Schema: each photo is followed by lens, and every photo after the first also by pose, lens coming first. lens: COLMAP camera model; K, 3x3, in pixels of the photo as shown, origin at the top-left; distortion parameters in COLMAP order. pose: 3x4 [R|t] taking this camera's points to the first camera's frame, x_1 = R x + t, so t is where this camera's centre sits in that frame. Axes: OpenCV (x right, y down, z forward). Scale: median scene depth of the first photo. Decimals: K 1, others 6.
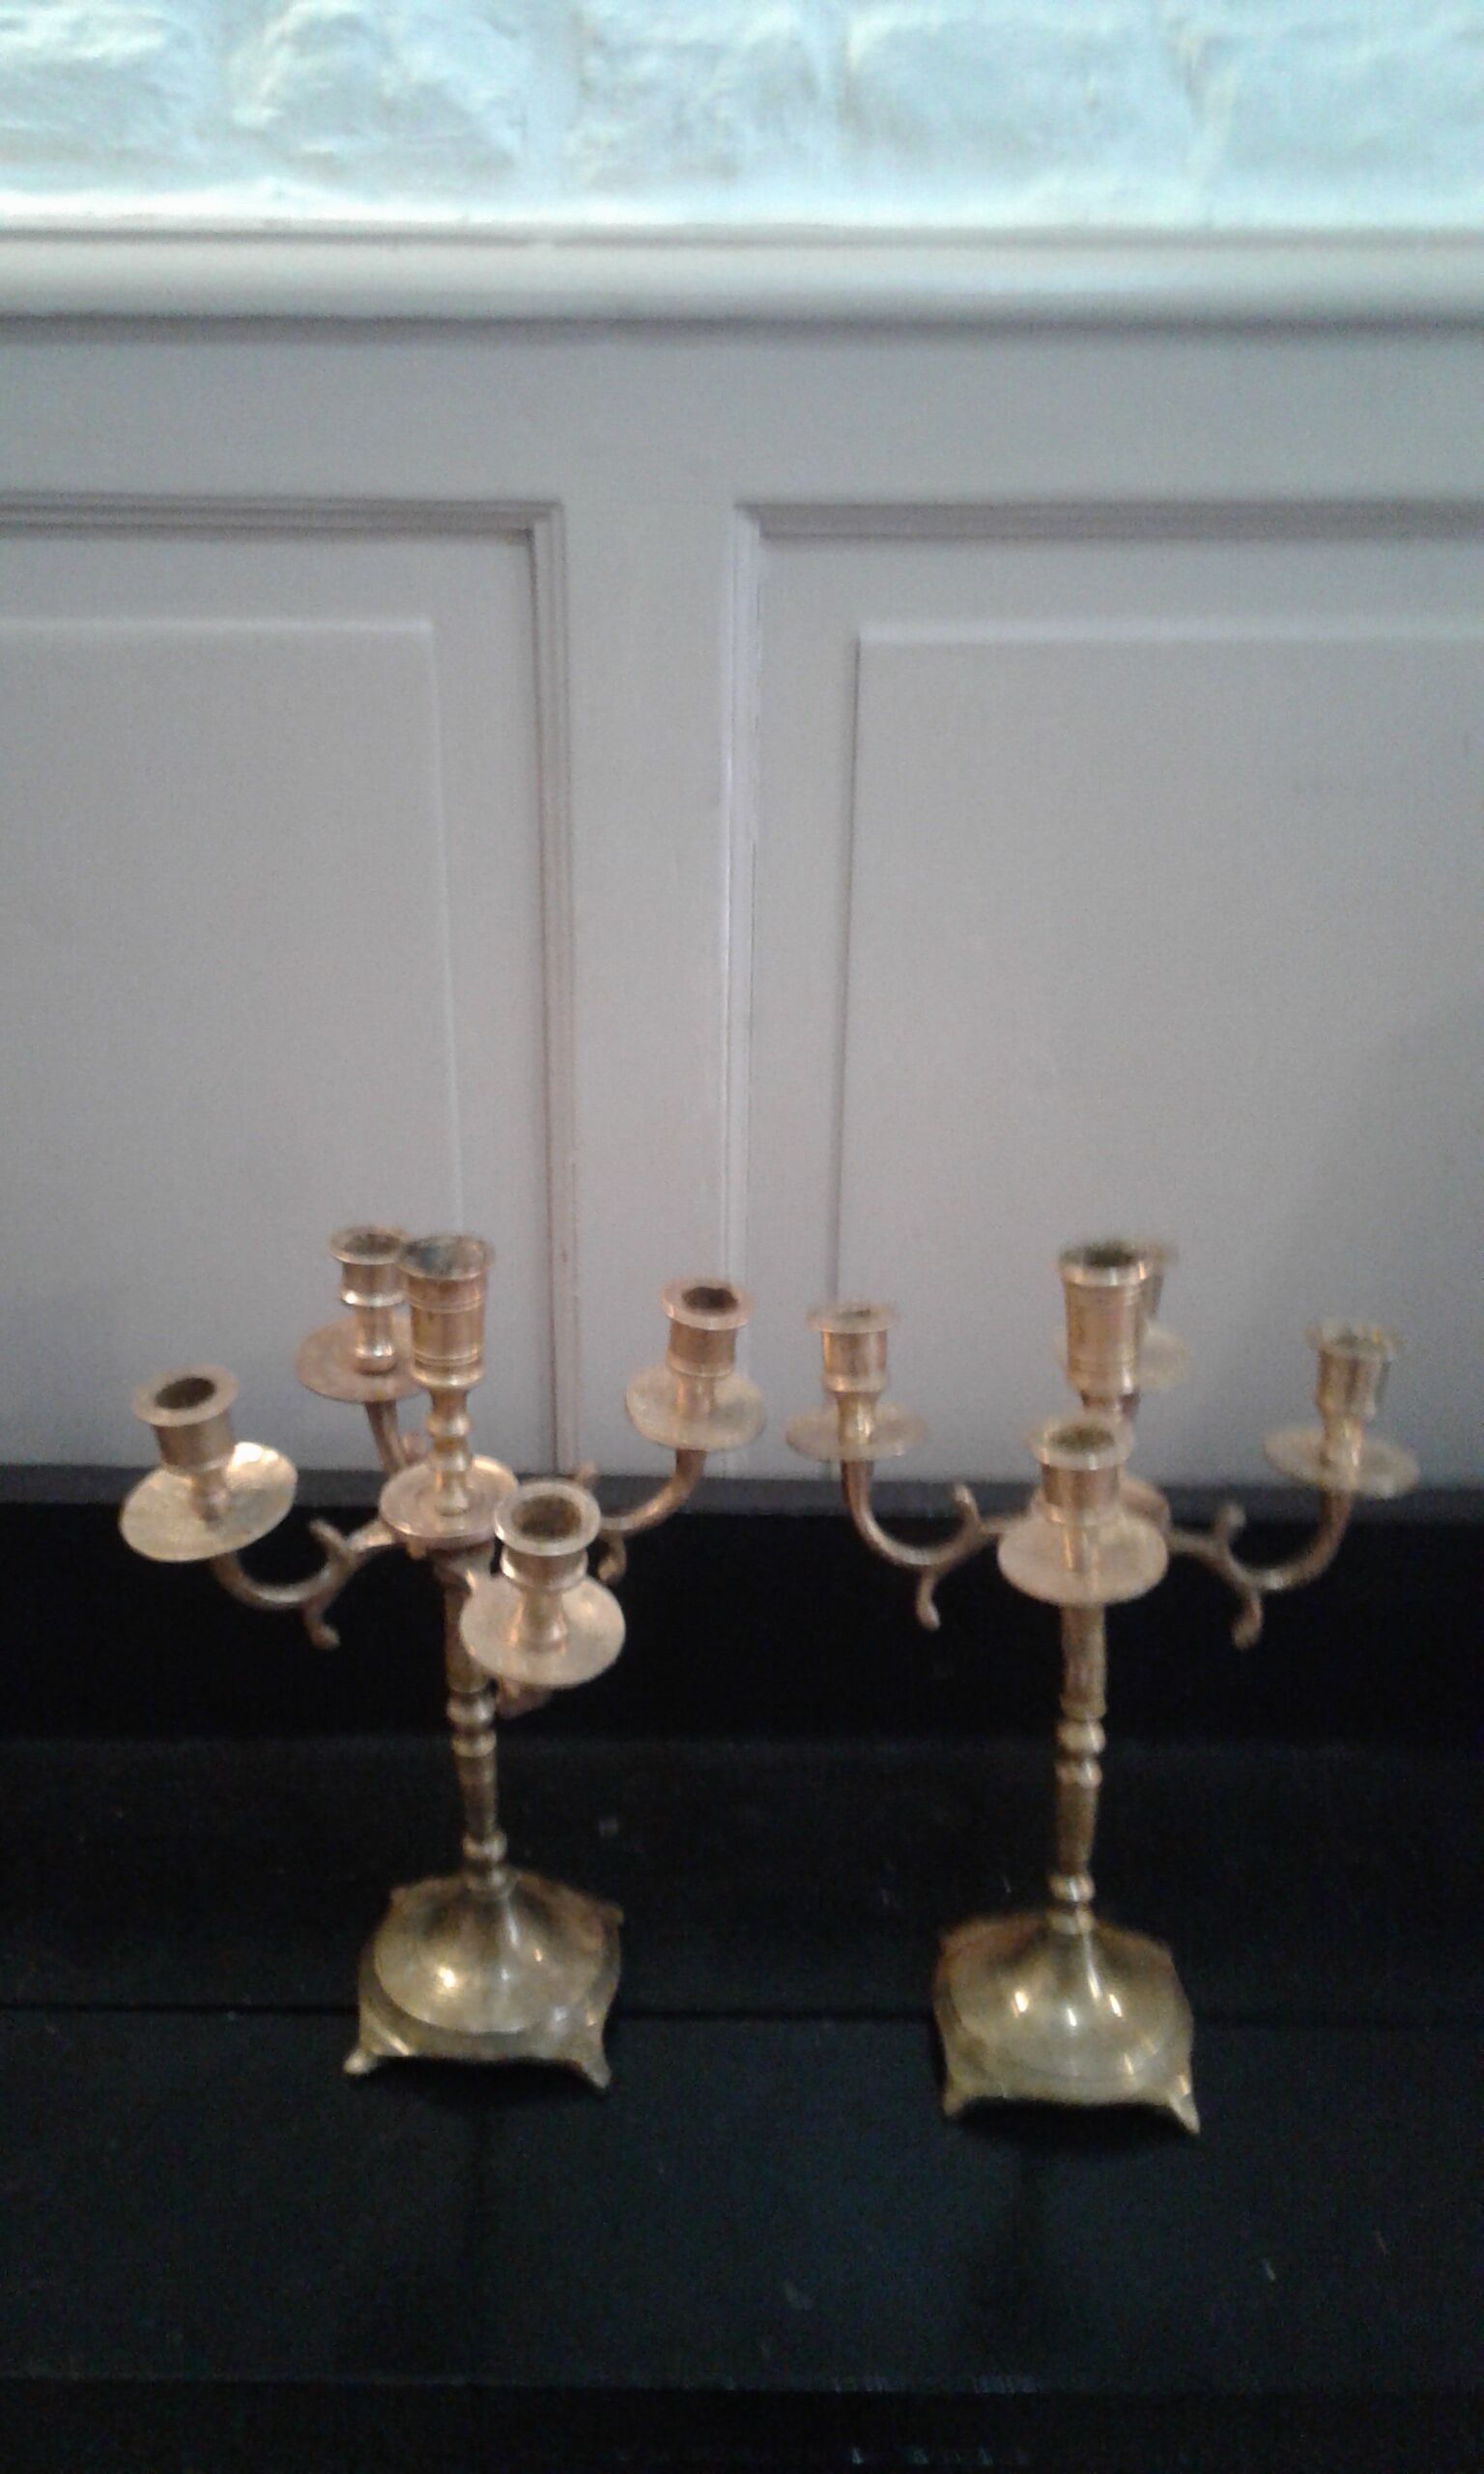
lens RADIAL K [[2325.7, 0, 785.5], [0, 2325.7, 1210.2], [0, 0, 1]] dist [0.025710, 0.000000]
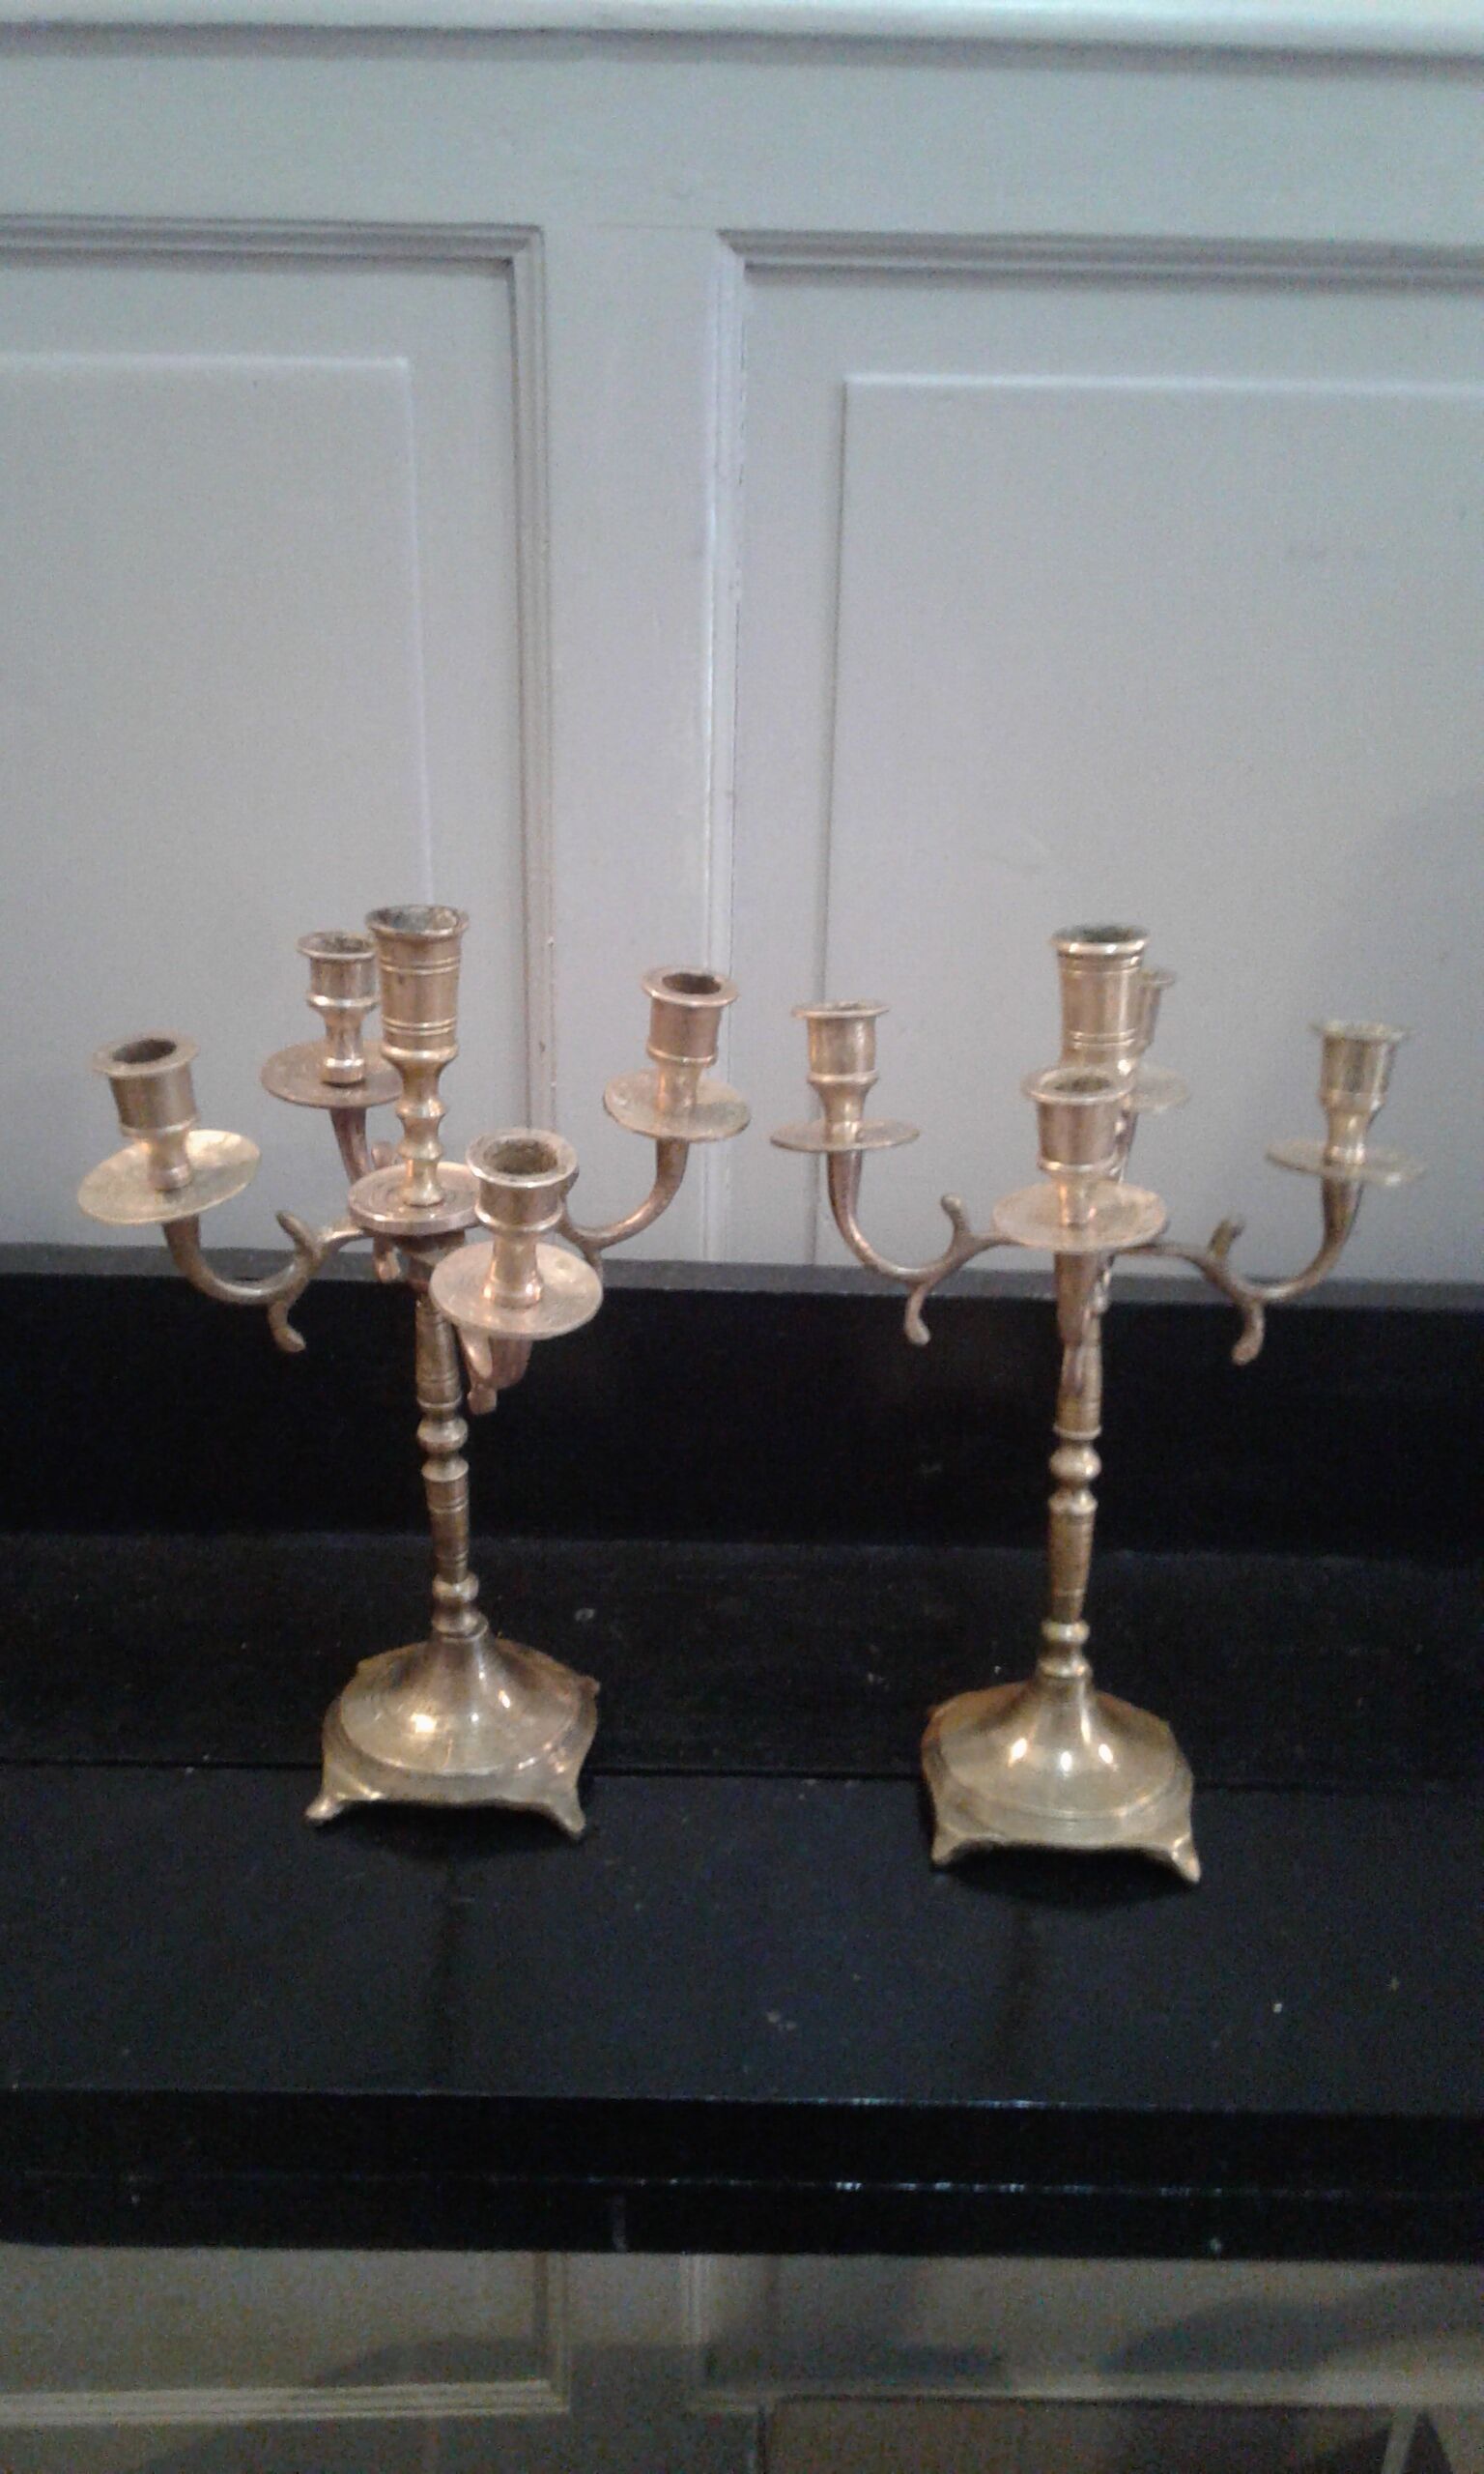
lens RADIAL K [[2325.7, 0, 782.2], [0, 2325.7, 1249.5], [0, 0, 1]] dist [0.025710, 0.000000]
pose [[0.999968, 0.002671, 0.007487, -0.001898], [-0.002460, 0.999605, -0.027991, 0.162877], [-0.007558, 0.027972, 0.999580, 0.036434]]
